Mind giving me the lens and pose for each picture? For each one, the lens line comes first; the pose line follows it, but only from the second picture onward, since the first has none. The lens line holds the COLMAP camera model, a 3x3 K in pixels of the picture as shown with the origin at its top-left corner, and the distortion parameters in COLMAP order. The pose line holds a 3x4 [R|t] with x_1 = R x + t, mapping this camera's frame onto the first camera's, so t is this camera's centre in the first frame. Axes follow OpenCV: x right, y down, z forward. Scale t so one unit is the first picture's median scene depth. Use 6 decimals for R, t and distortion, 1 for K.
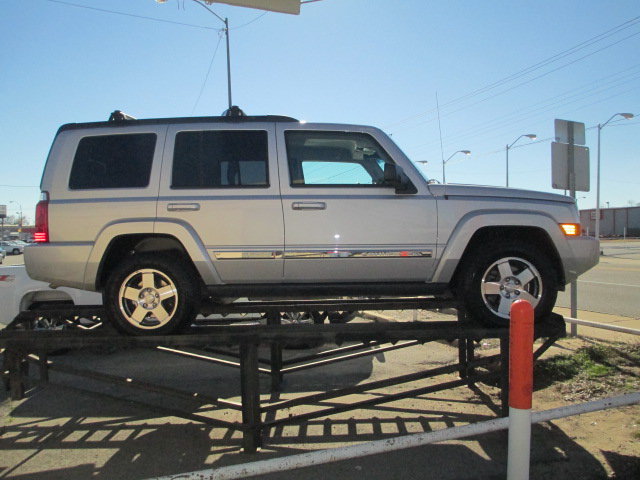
lens RADIAL K [[594.1, 0, 320.0], [0, 594.1, 240.0], [0, 0, 1]] dist [-0.008749, -0.007385]
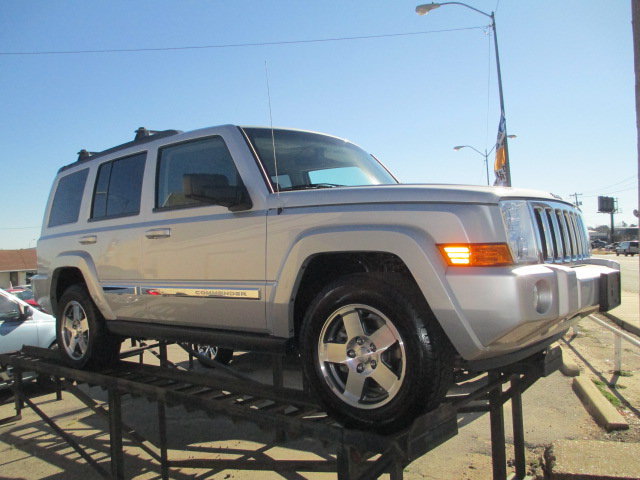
lens RADIAL K [[594.1, 0, 320.0], [0, 594.1, 240.0], [0, 0, 1]] dist [-0.008749, -0.007385]
pose [[0.714058, -0.033350, -0.699292, 0.719761], [0.028567, 0.999421, -0.018494, -0.025722], [0.699504, -0.006771, 0.714597, 0.553404]]
